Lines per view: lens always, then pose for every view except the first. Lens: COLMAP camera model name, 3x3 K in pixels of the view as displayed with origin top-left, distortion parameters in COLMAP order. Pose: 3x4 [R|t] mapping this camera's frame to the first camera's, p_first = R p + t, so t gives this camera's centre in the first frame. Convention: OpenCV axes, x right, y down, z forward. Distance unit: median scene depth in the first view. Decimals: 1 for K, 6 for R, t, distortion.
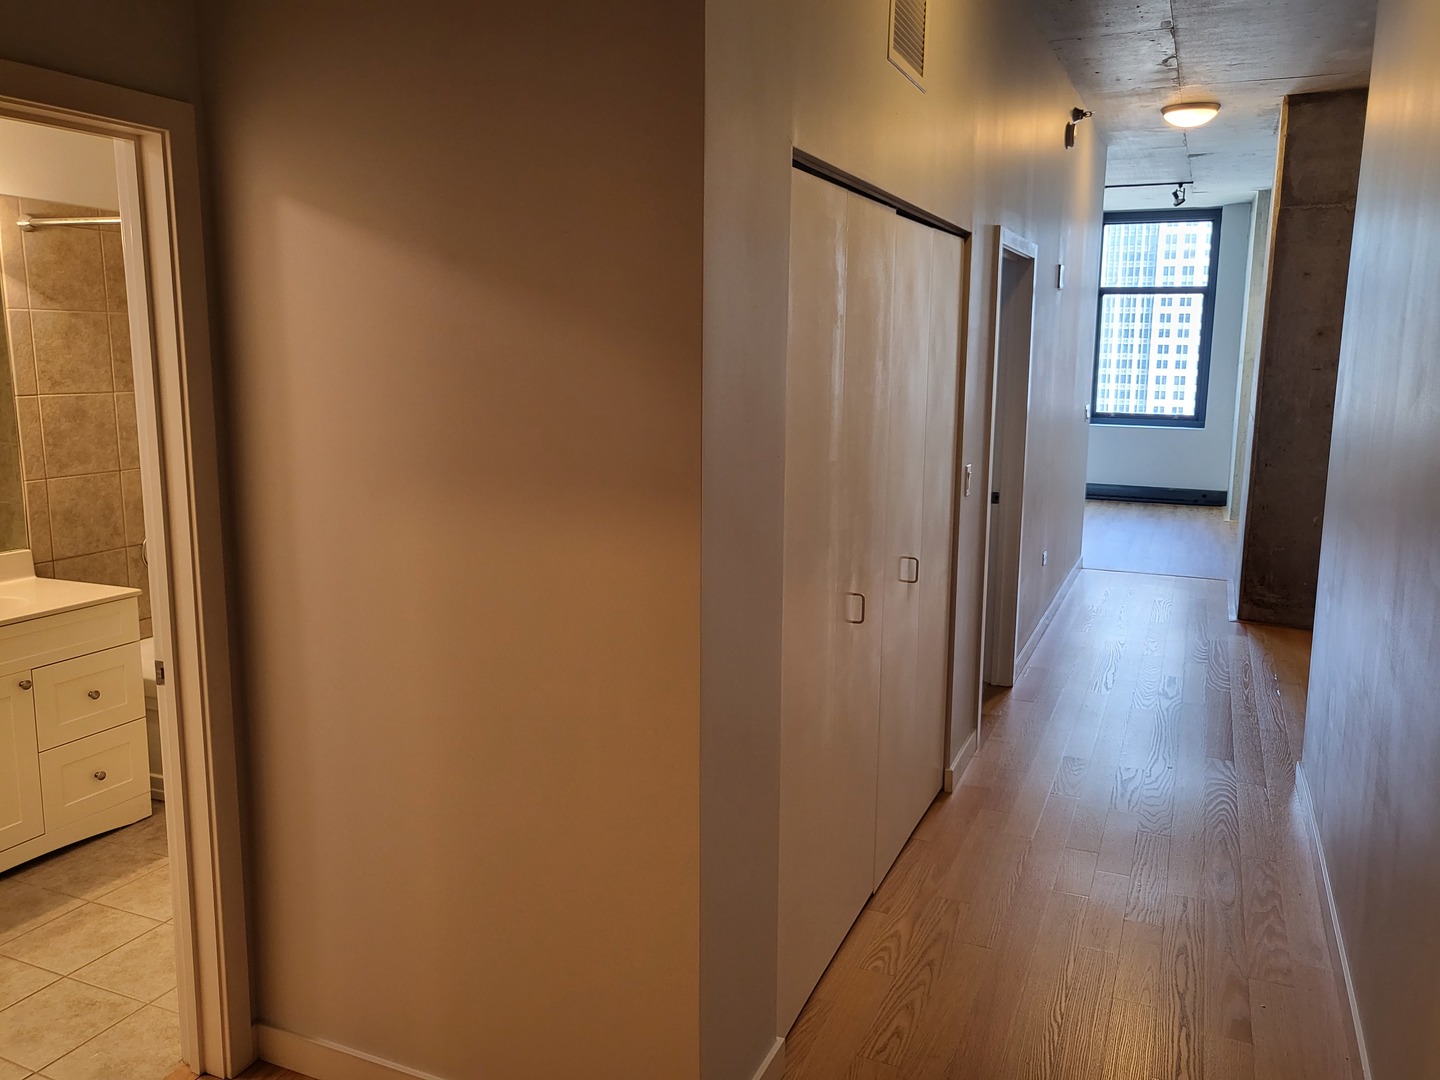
lens RADIAL K [[1125.4, 0, 715.8], [0, 1125.4, 521.6], [0, 0, 1]] dist [-0.036572, 0.103919]
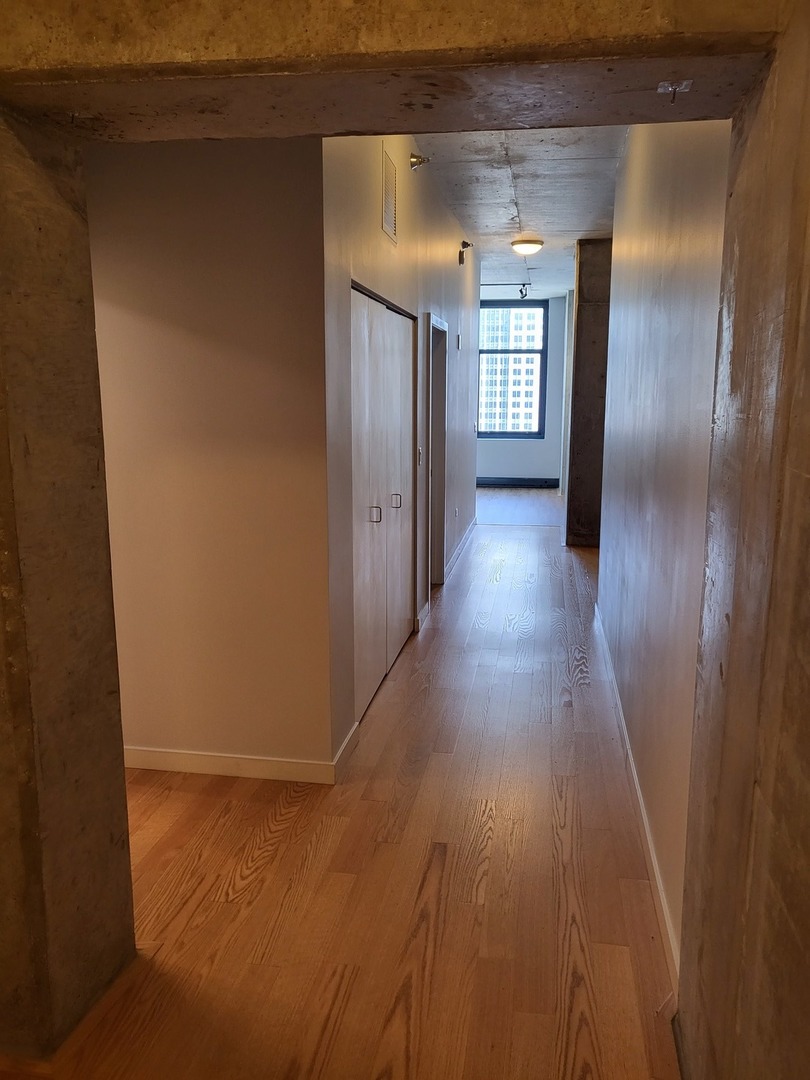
lens RADIAL K [[844.0, 0, 405.0], [0, 844.0, 540.0], [0, 0, 1]] dist [-0.036572, 0.103919]
pose [[0.969857, -0.048371, 0.238824, -0.090312], [0.044287, 0.998767, 0.022440, 0.047170], [-0.239615, -0.011186, 0.970804, -0.214181]]
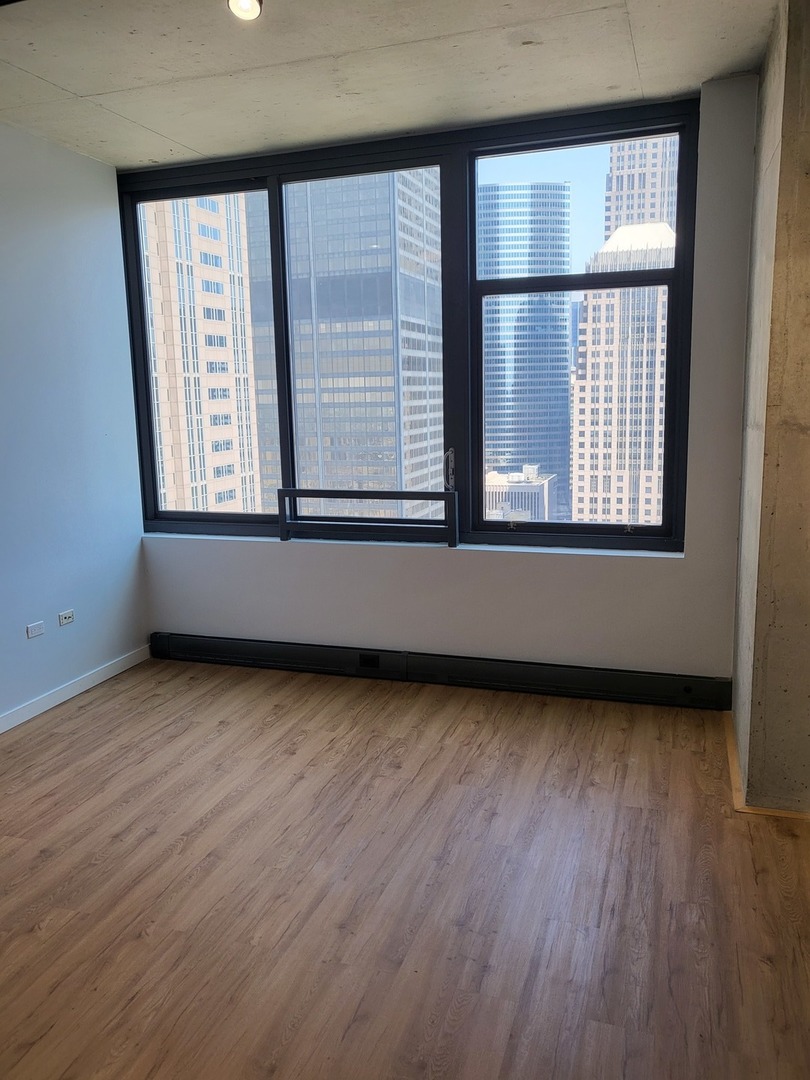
lens RADIAL K [[844.0, 0, 405.0], [0, 844.0, 540.0], [0, 0, 1]] dist [-0.036572, 0.103919]
pose [[0.996230, -0.046591, 0.073178, 0.582294], [0.045475, 0.998824, 0.016842, -0.208137], [-0.073876, -0.013450, 0.997177, 1.294826]]
